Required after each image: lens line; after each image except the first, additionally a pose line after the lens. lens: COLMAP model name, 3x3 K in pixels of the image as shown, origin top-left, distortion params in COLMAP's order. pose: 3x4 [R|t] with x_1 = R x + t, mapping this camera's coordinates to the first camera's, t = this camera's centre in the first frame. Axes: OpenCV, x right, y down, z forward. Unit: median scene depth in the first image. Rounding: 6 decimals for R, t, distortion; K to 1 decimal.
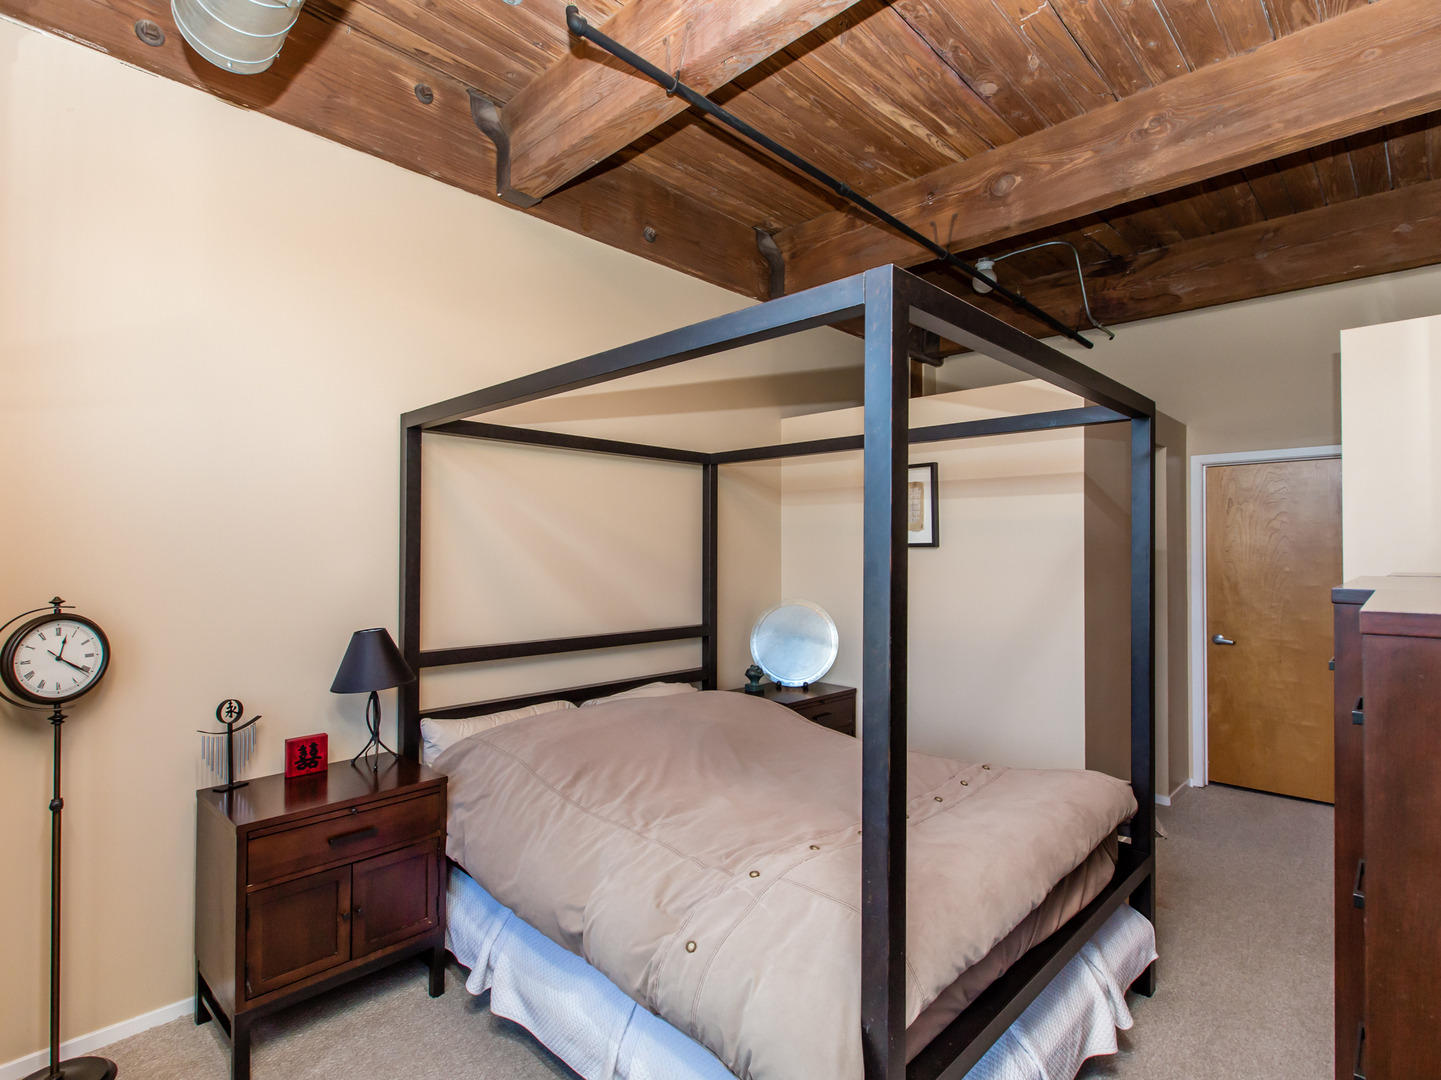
lens RADIAL K [[734.2, 0, 721.8], [0, 734.2, 544.6], [0, 0, 1]] dist [0.006021, -0.001364]
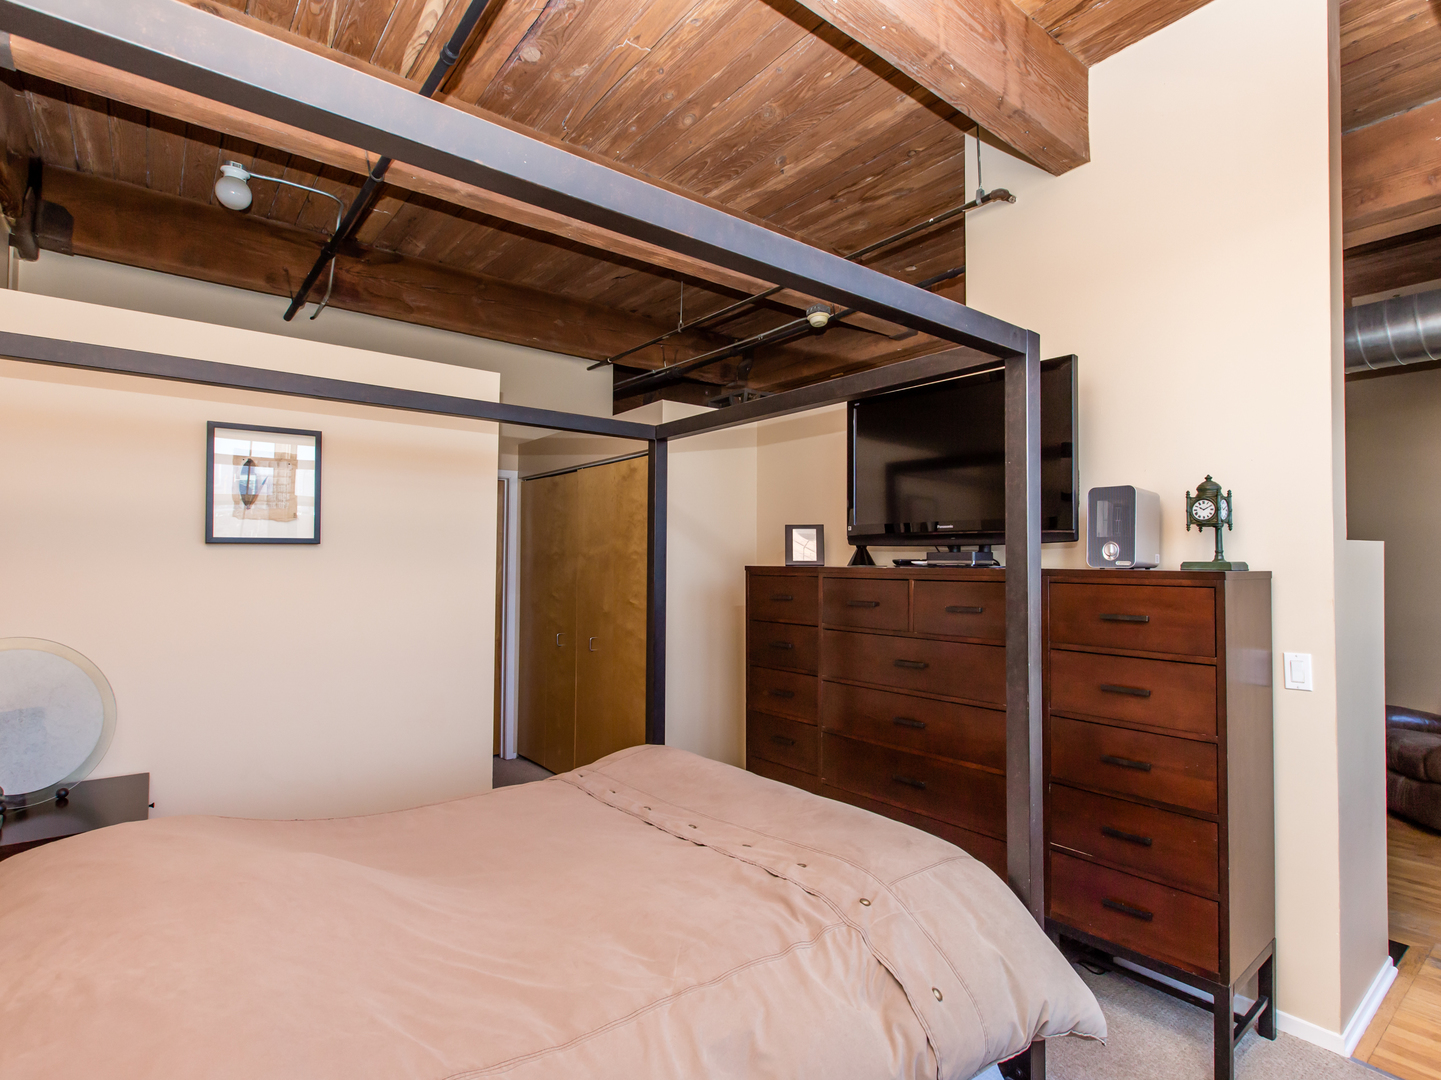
lens RADIAL K [[734.2, 0, 723.8], [0, 734.2, 544.0], [0, 0, 1]] dist [0.006021, -0.001364]
pose [[0.118082, 0.015930, 0.992876, -0.406117], [-0.011838, 0.999823, -0.014633, 0.009220], [-0.992933, -0.010026, 0.118250, 0.496593]]
